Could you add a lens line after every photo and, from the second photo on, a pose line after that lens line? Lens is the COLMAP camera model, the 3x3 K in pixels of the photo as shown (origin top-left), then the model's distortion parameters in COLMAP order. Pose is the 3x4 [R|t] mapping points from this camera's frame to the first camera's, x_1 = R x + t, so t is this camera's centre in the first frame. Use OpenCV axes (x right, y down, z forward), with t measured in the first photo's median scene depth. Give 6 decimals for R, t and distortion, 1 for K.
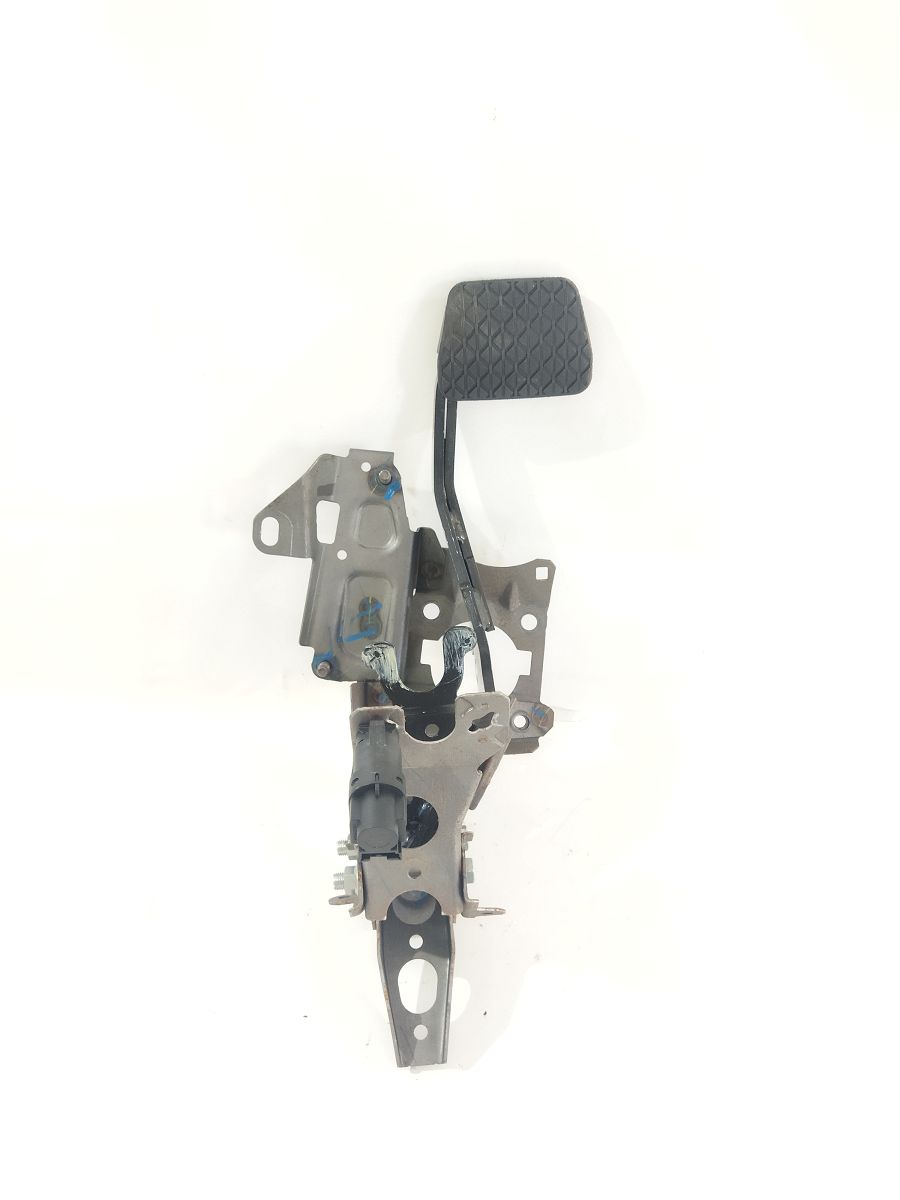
lens RADIAL K [[937.7, 0, 445.9], [0, 937.7, 594.0], [0, 0, 1]] dist [0.029049, -0.005167]
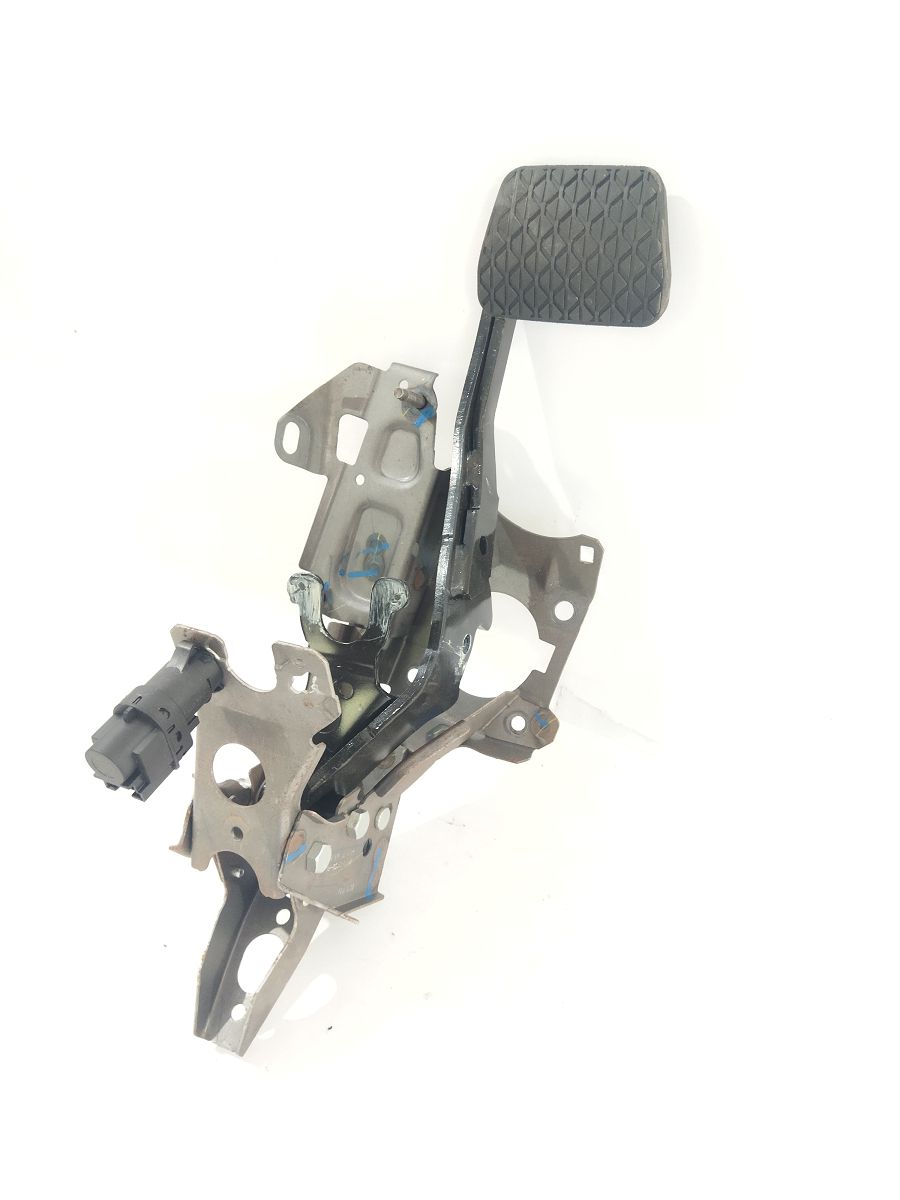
lens RADIAL K [[937.7, 0, 447.0], [0, 937.7, 602.9], [0, 0, 1]] dist [0.029049, -0.005167]
pose [[0.871918, 0.243468, -0.424831, 0.371057], [-0.231849, 0.969477, 0.079758, -0.019110], [0.431282, 0.028954, 0.901752, 0.243076]]
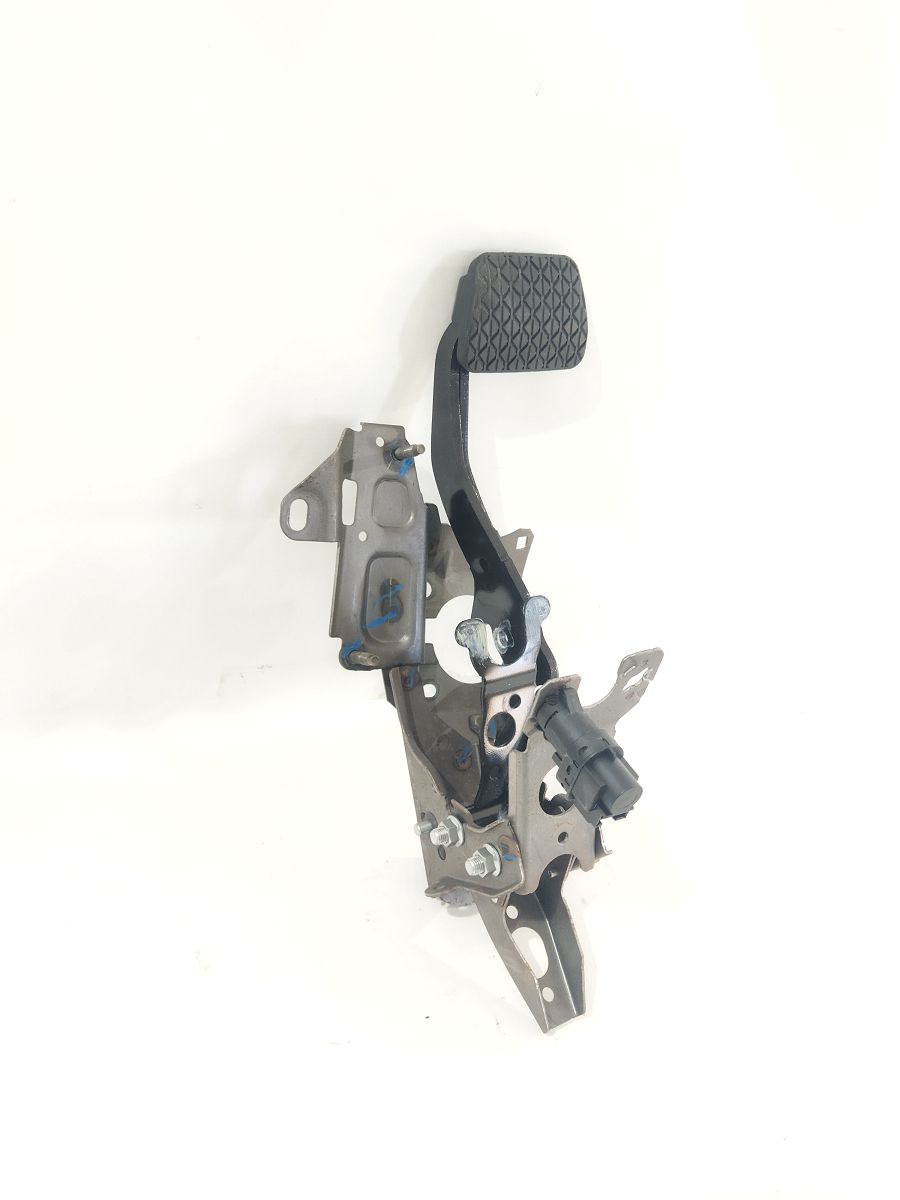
lens RADIAL K [[937.7, 0, 449.9], [0, 937.7, 603.5], [0, 0, 1]] dist [0.029049, -0.005167]
pose [[0.878063, -0.097413, 0.468526, -0.488545], [0.085074, 0.995242, 0.047487, -0.012154], [-0.470923, -0.001837, 0.882172, 0.131070]]
